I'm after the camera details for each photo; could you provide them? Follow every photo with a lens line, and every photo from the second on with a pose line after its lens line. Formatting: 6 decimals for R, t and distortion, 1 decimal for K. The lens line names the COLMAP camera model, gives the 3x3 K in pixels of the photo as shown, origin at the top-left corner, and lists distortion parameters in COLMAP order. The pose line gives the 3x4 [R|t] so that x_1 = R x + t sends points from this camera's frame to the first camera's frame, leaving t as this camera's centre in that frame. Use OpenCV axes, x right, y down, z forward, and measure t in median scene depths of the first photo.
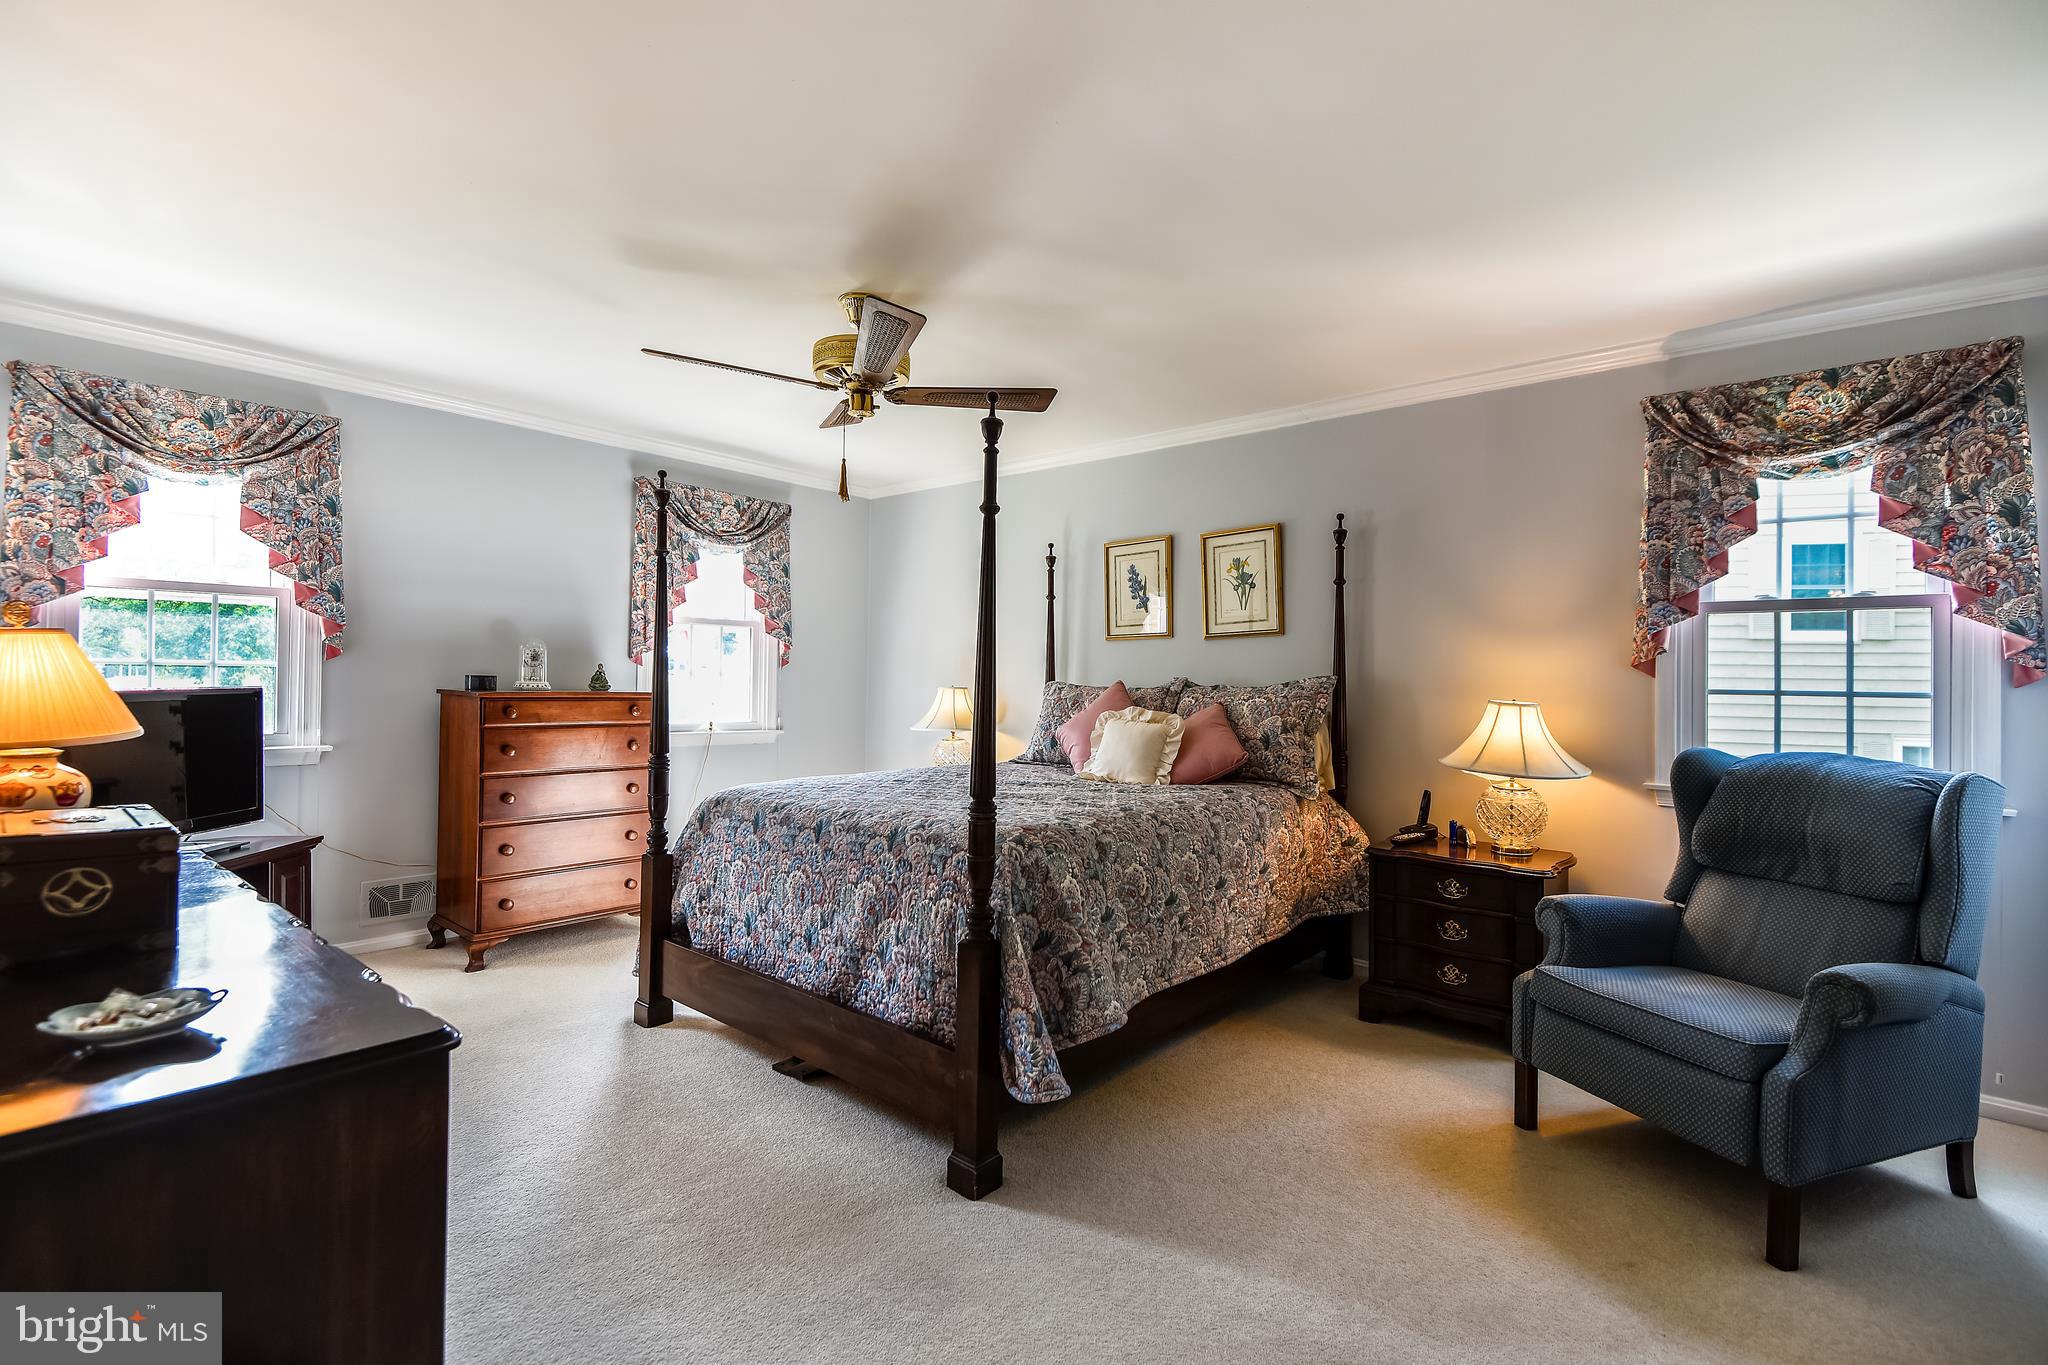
lens RADIAL K [[931.4, 0, 1045.8], [0, 931.4, 683.3], [0, 0, 1]] dist [0.008102, -0.004639]
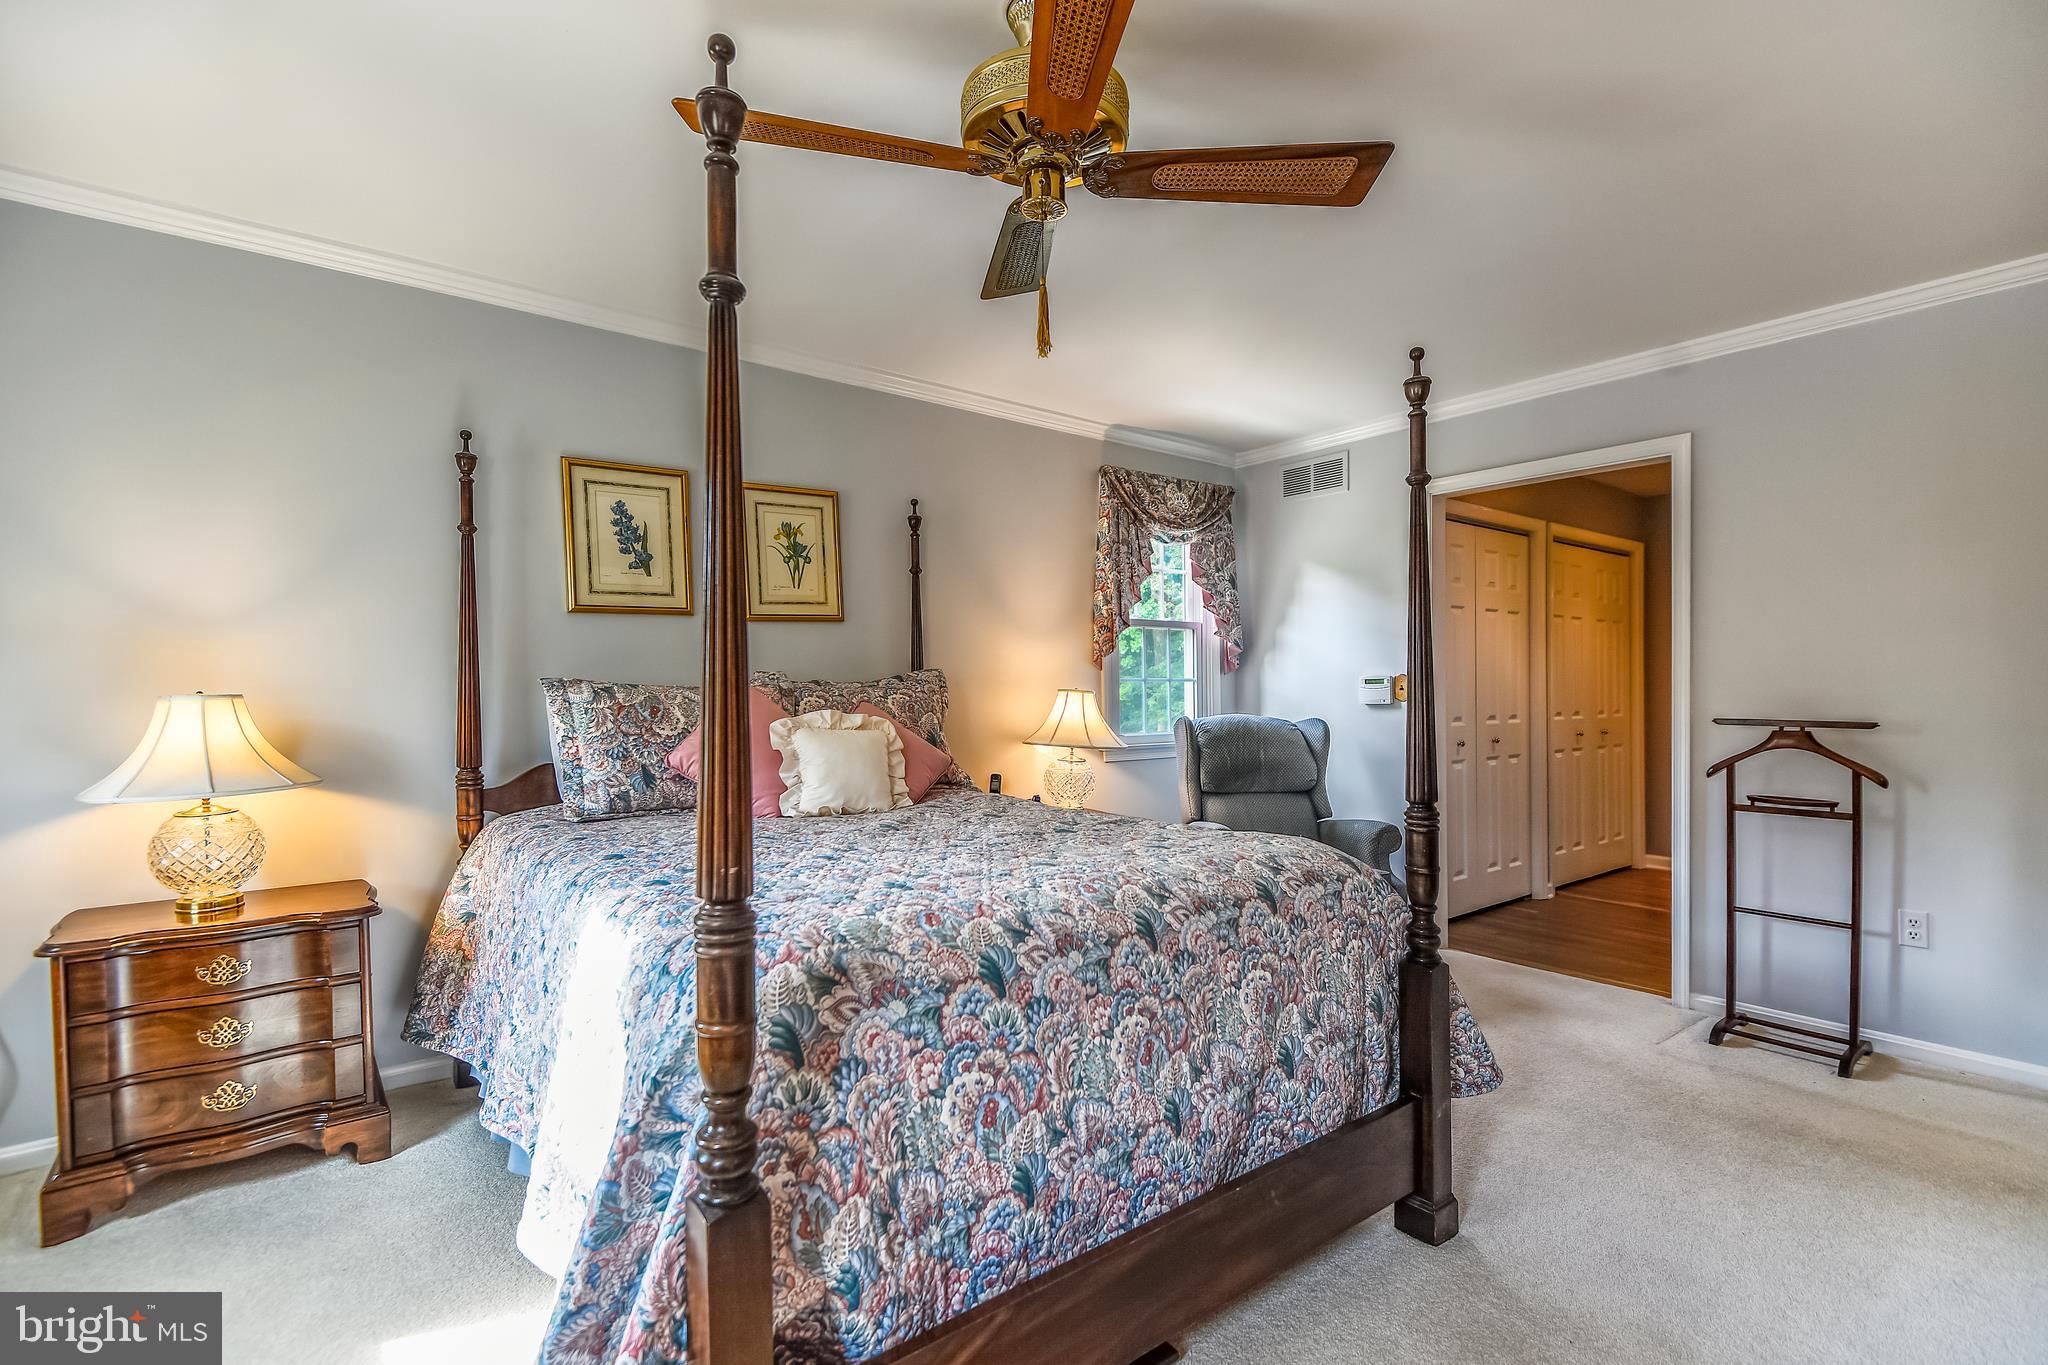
lens RADIAL K [[931.4, 0, 1044.9], [0, 931.4, 679.9], [0, 0, 1]] dist [0.008102, -0.004639]
pose [[0.205345, -0.011704, 0.978620, -0.766704], [0.006226, 0.999924, 0.010652, -0.007301], [-0.978670, 0.003906, 0.205403, 0.869090]]
